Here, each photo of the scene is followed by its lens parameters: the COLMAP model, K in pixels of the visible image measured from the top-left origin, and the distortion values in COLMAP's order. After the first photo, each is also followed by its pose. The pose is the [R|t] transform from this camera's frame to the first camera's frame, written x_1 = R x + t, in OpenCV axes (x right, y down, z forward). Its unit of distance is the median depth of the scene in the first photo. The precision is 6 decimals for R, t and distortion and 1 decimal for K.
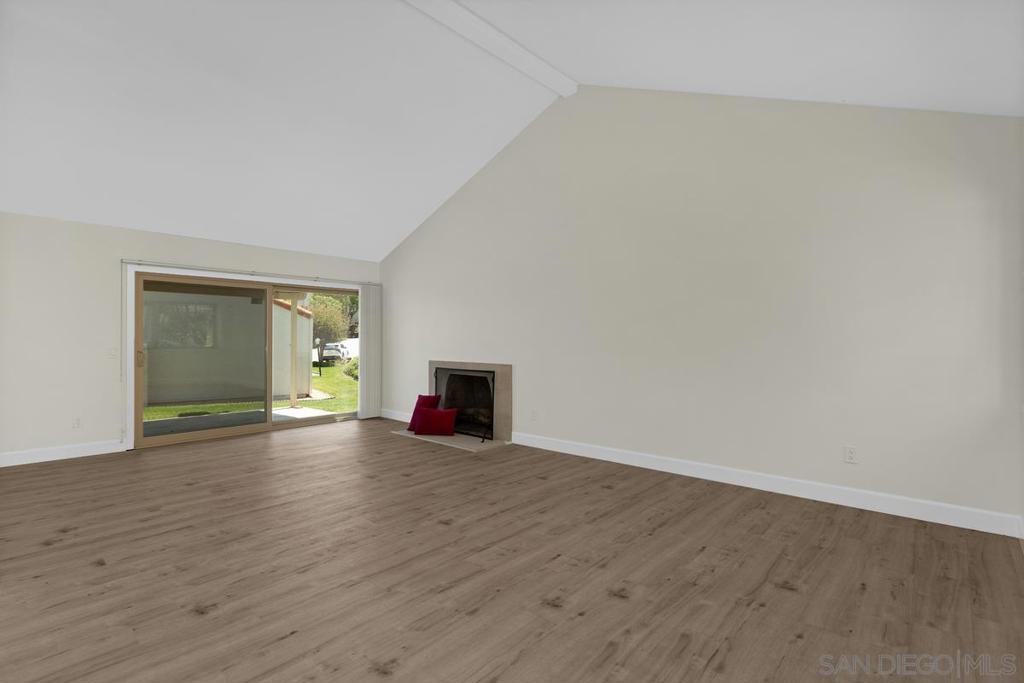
lens RADIAL K [[485.8, 0, 515.7], [0, 485.8, 335.8], [0, 0, 1]] dist [-0.003000, -0.000294]
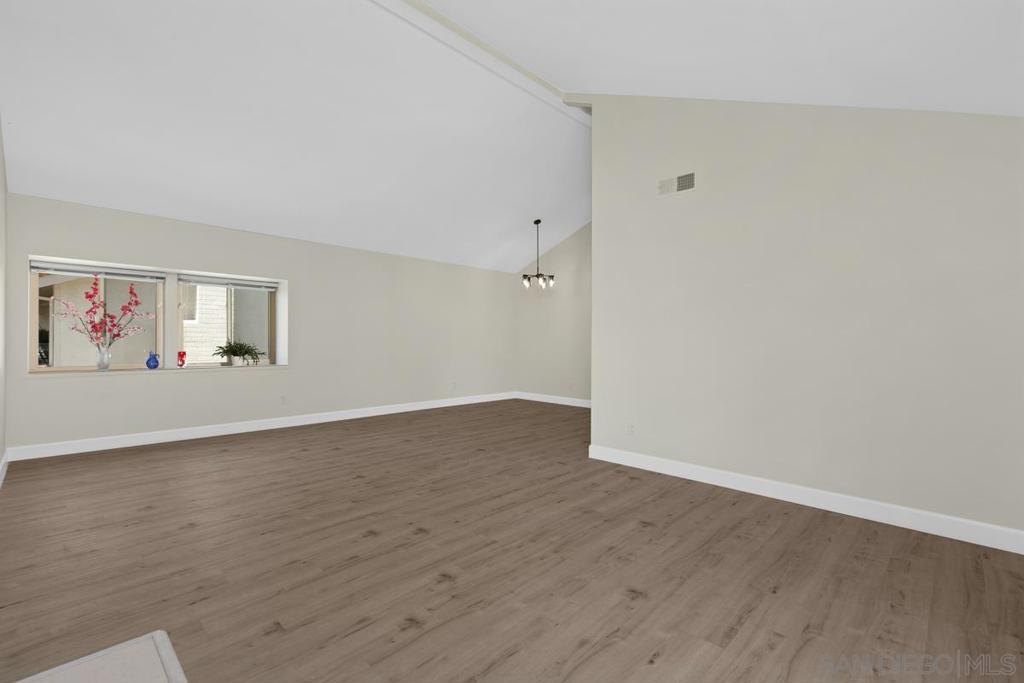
lens RADIAL K [[452.9, 0, 513.1], [0, 452.9, 337.9], [0, 0, 1]] dist [0.000176, -0.000041]
pose [[-0.999087, -0.009902, 0.041566, -0.492889], [-0.010355, 0.999889, -0.010699, 0.012564], [-0.041455, -0.011120, -0.999078, 1.797941]]
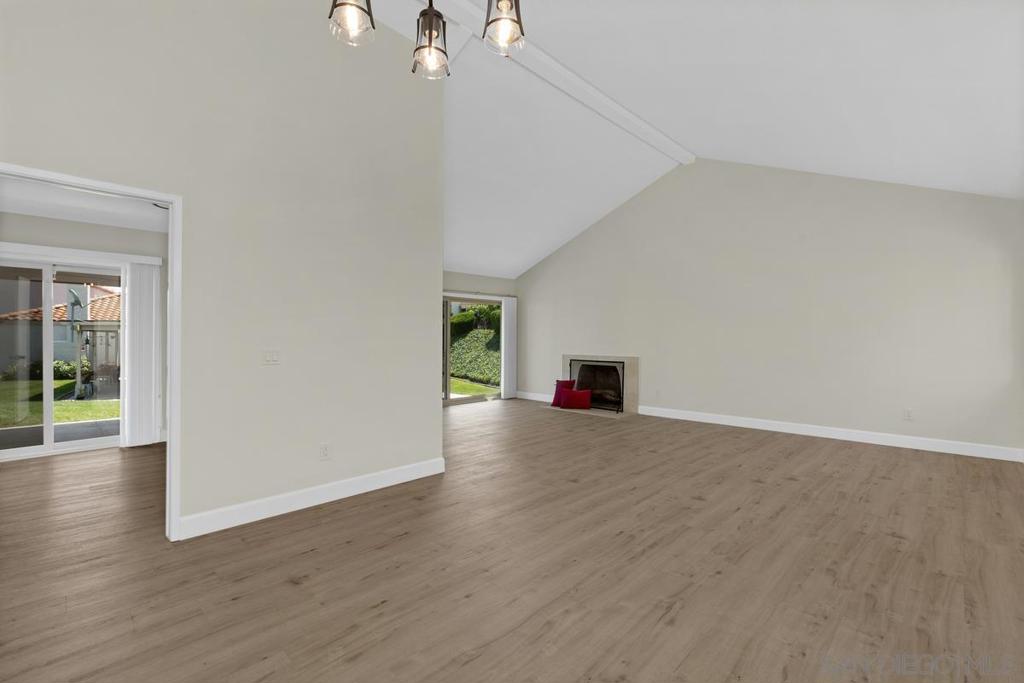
lens RADIAL K [[455.1, 0, 514.0], [0, 455.1, 337.4], [0, 0, 1]] dist [0.000015, -0.000101]
pose [[0.999113, 0.002944, -0.041997, -0.443921], [-0.002716, 0.999981, 0.005472, -0.003861], [0.042012, -0.005353, 0.999103, -0.437838]]
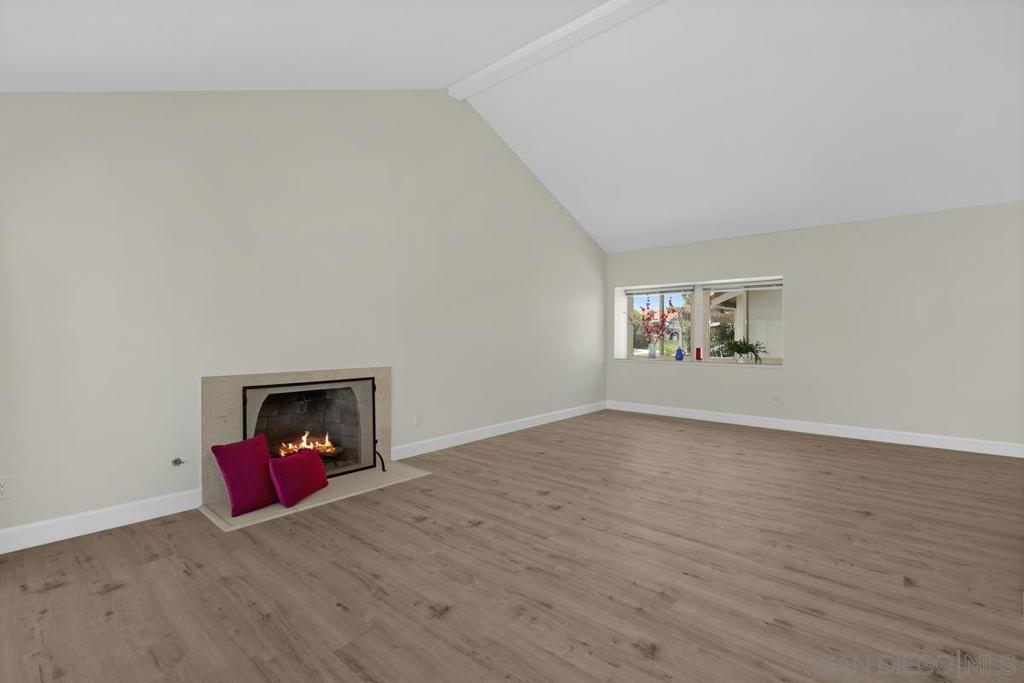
lens RADIAL K [[455.1, 0, 514.0], [0, 455.1, 337.4], [0, 0, 1]] dist [0.000015, -0.000101]
pose [[-0.014345, -0.003660, 0.999890, -1.130069], [-0.007873, 0.999963, 0.003547, 0.007831], [-0.999866, -0.007822, -0.014374, 1.167645]]
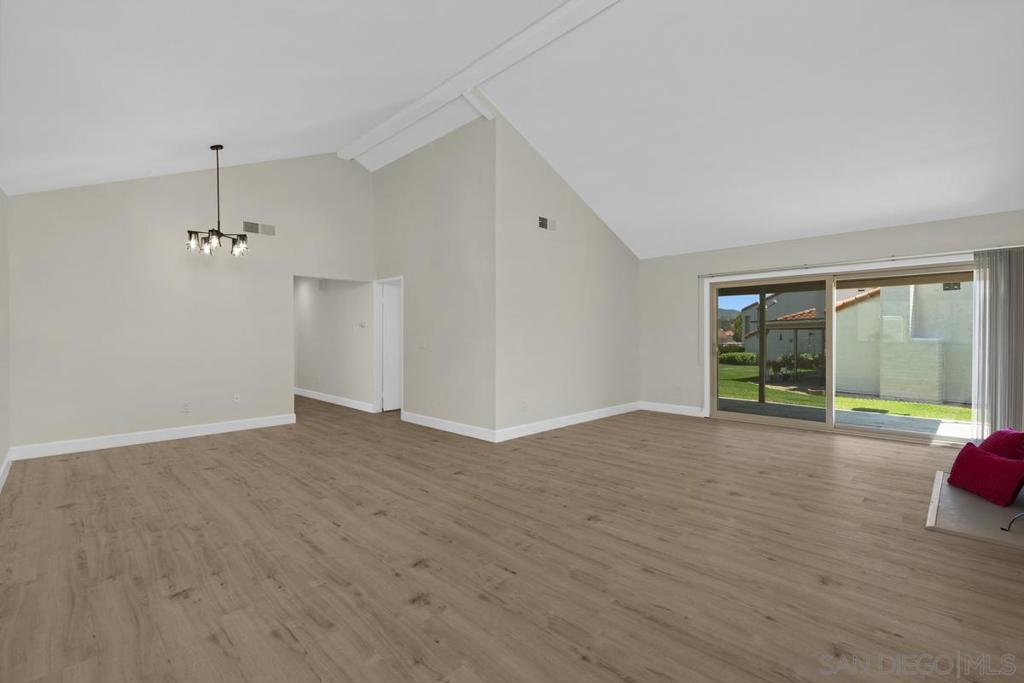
lens RADIAL K [[455.1, 0, 514.0], [0, 455.1, 337.4], [0, 0, 1]] dist [0.000015, -0.000101]
pose [[-0.053020, 0.002864, -0.998589, 0.642807], [0.010483, 0.999942, 0.002311, 0.009064], [0.998538, -0.010346, -0.053047, 0.724968]]
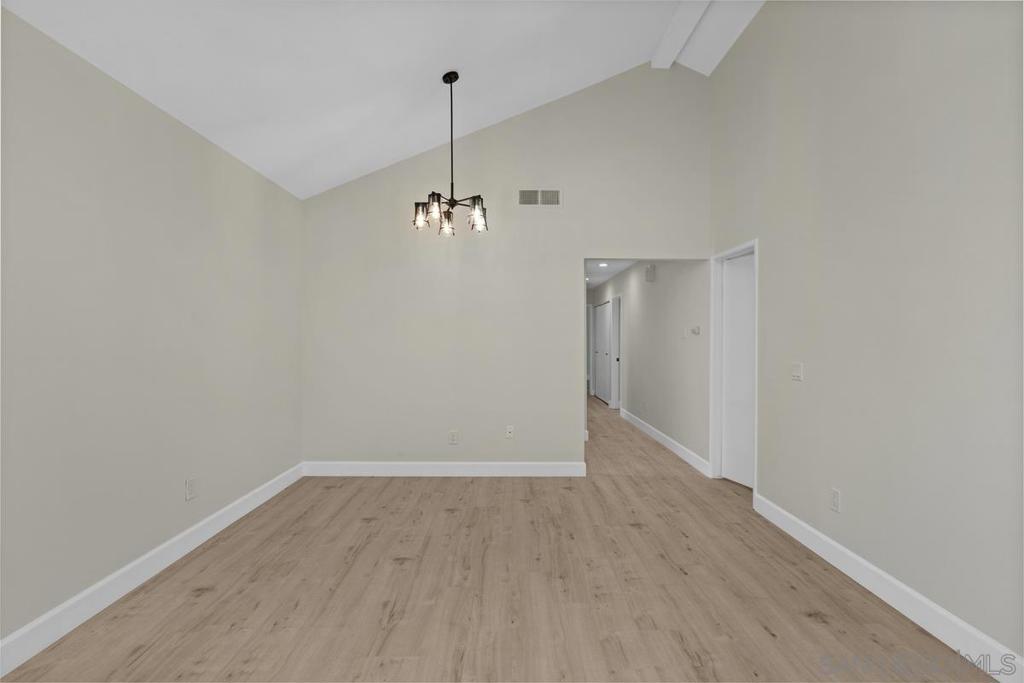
lens RADIAL K [[485.8, 0, 515.7], [0, 485.8, 335.8], [0, 0, 1]] dist [-0.003000, -0.000294]
pose [[-0.738983, -0.006516, -0.673693, -0.007668], [0.002269, 0.999923, -0.012160, -0.016017], [0.673720, -0.010514, -0.738912, 0.612489]]
